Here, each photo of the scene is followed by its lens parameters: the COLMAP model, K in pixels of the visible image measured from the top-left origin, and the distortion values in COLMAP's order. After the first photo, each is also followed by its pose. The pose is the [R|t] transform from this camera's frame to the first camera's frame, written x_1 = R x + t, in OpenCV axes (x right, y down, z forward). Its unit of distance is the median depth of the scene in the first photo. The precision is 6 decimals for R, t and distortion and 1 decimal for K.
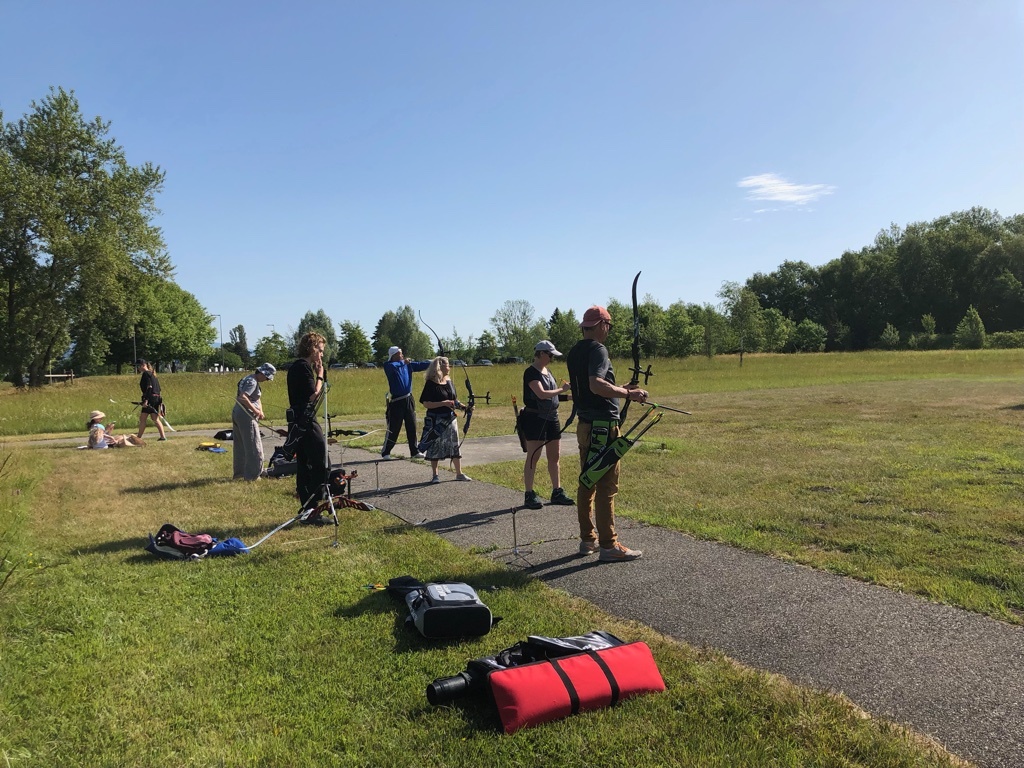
lens RADIAL K [[828.6, 0, 525.7], [0, 828.6, 388.2], [0, 0, 1]] dist [0.040778, -0.054080]
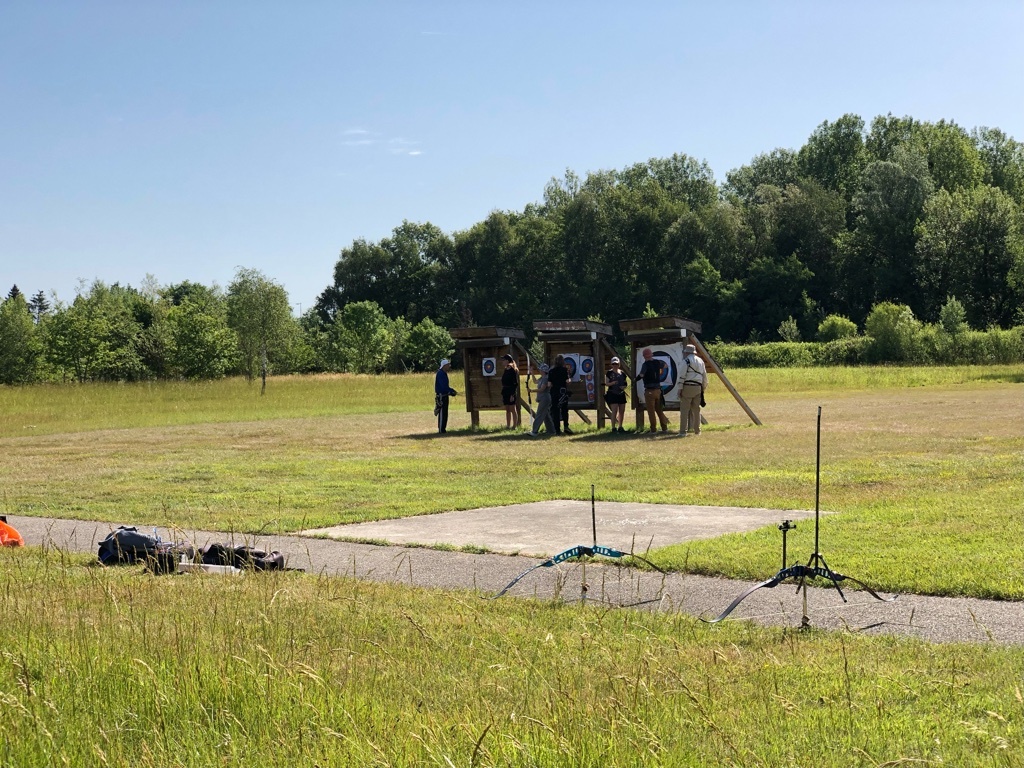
lens RADIAL K [[1531.7, 0, 489.2], [0, 1531.7, 360.7], [0, 0, 1]] dist [-0.008406, 0.000000]
pose [[0.947140, 0.010605, 0.320646, 0.018088], [0.004884, 0.998861, -0.047464, 0.003043], [-0.320784, 0.046521, 0.946009, -0.112383]]
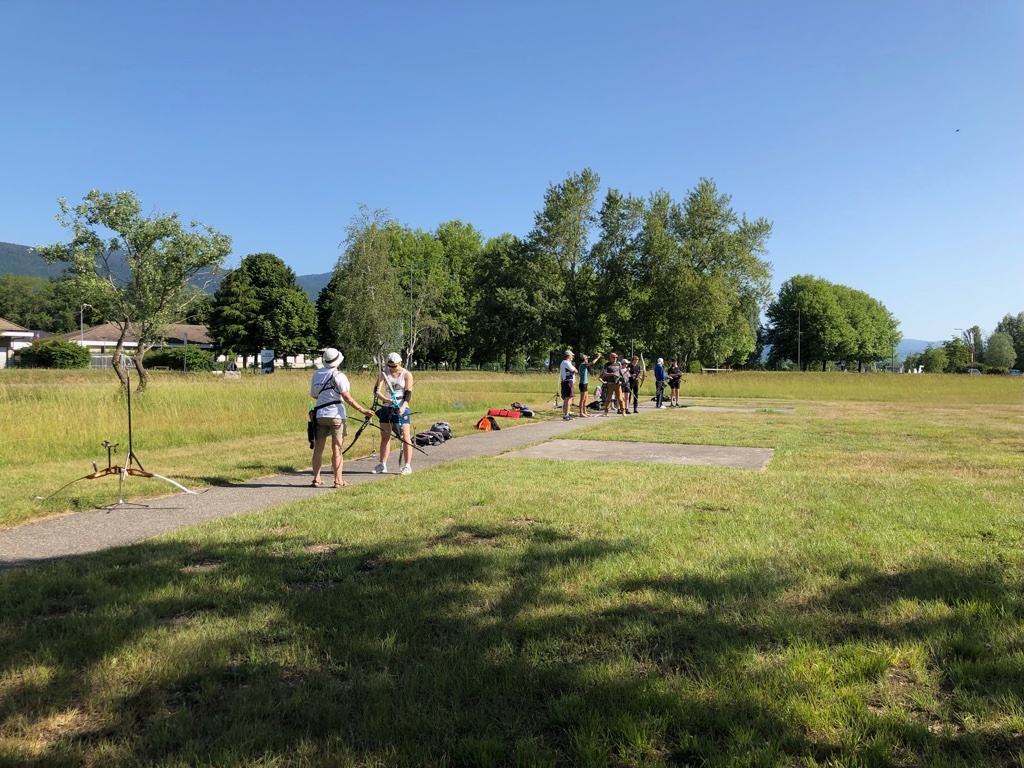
lens RADIAL K [[828.6, 0, 518.4], [0, 828.6, 392.1], [0, 0, 1]] dist [0.040778, -0.054080]
pose [[0.658423, 0.058534, -0.750368, 0.135224], [-0.055038, 0.998047, 0.029561, -0.000158], [0.750633, 0.021836, 0.660359, -0.085068]]
